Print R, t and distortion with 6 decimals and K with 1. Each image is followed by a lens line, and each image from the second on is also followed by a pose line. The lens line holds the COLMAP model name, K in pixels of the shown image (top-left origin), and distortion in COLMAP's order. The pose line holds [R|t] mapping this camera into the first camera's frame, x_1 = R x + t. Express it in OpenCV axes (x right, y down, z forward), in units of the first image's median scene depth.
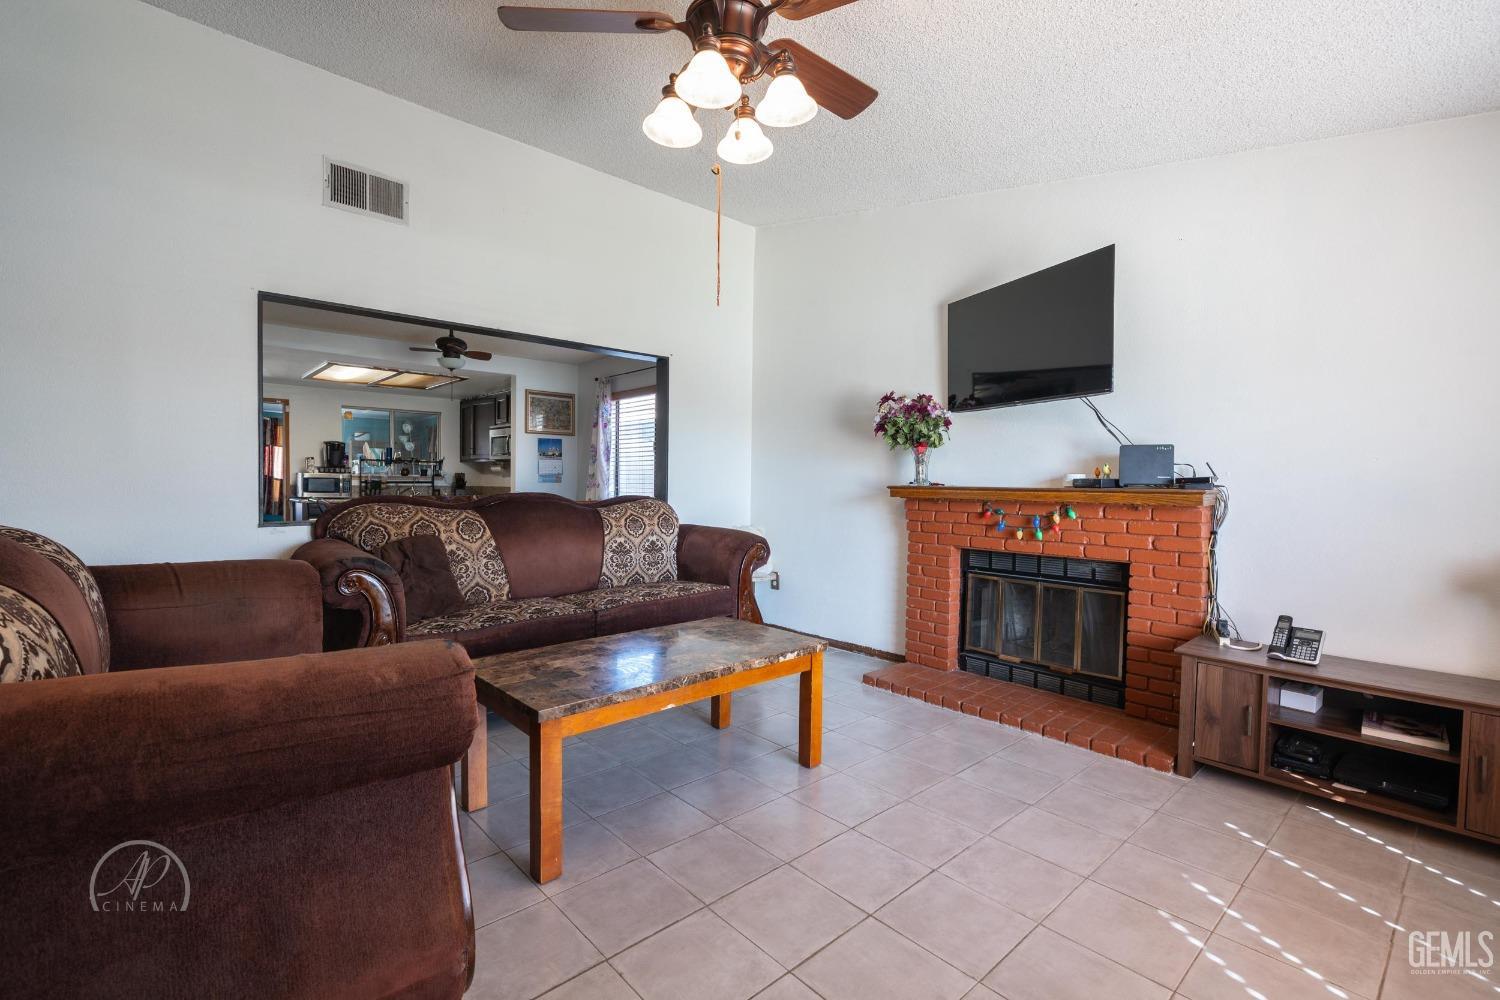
lens RADIAL K [[676.9, 0, 753.6], [0, 676.9, 511.0], [0, 0, 1]] dist [-0.000845, -0.000142]
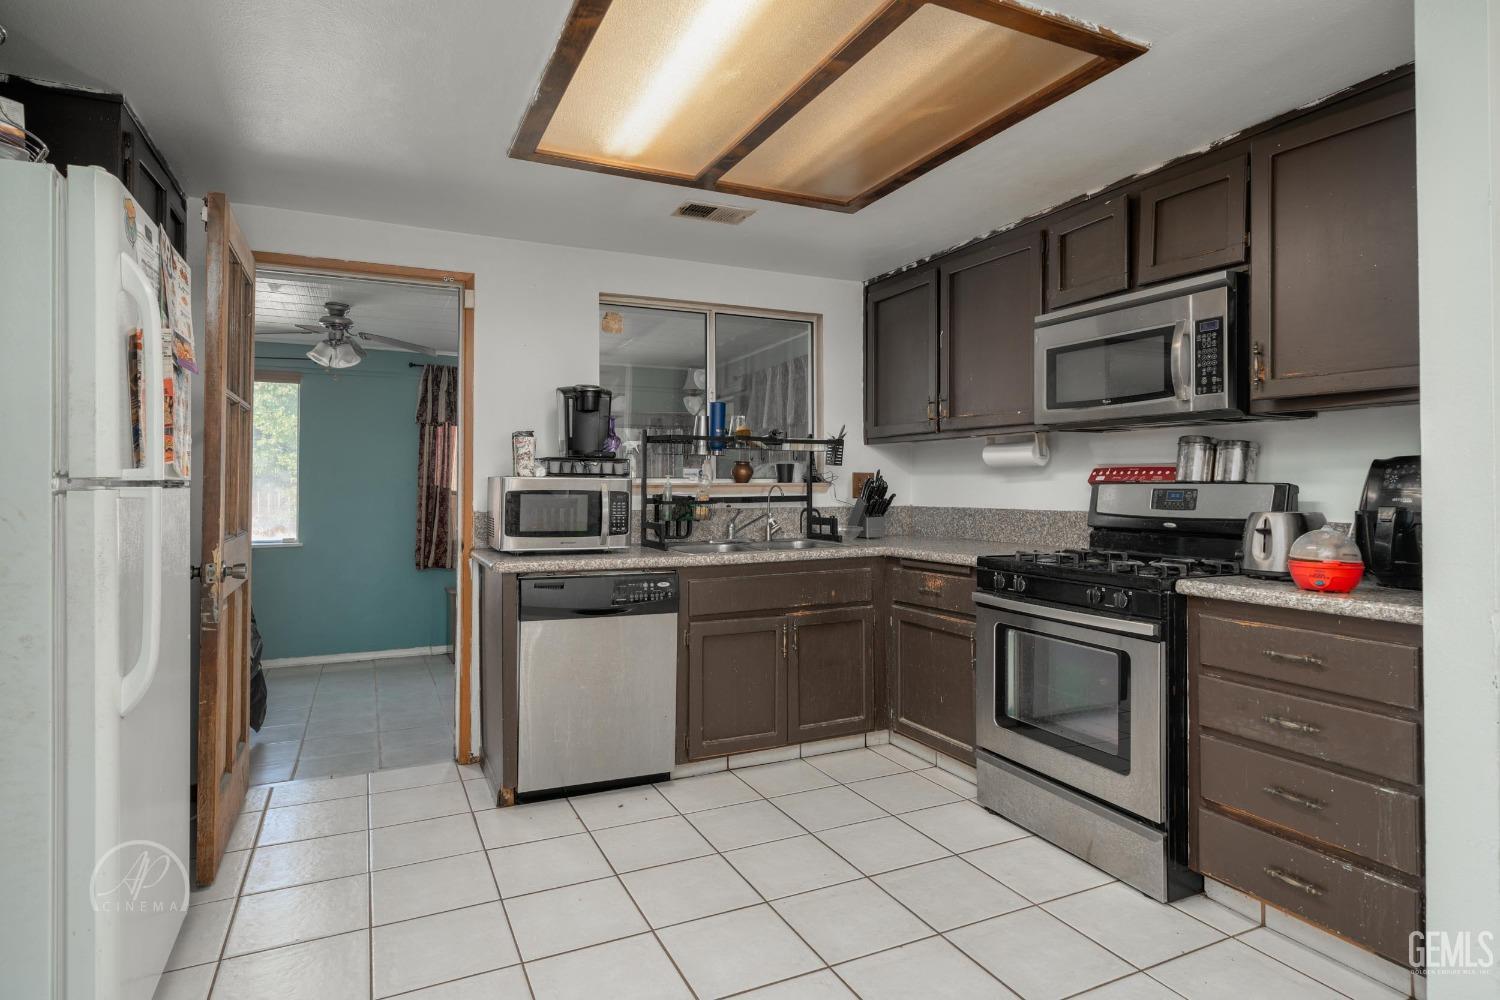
lens RADIAL K [[801.5, 0, 745.9], [0, 801.5, 488.4], [0, 0, 1]] dist [0.021494, 0.000394]
pose [[0.956815, -0.014269, -0.290347, -0.414726], [0.002044, 0.999100, -0.042364, -0.031882], [0.290690, 0.039941, 0.955983, 0.621933]]
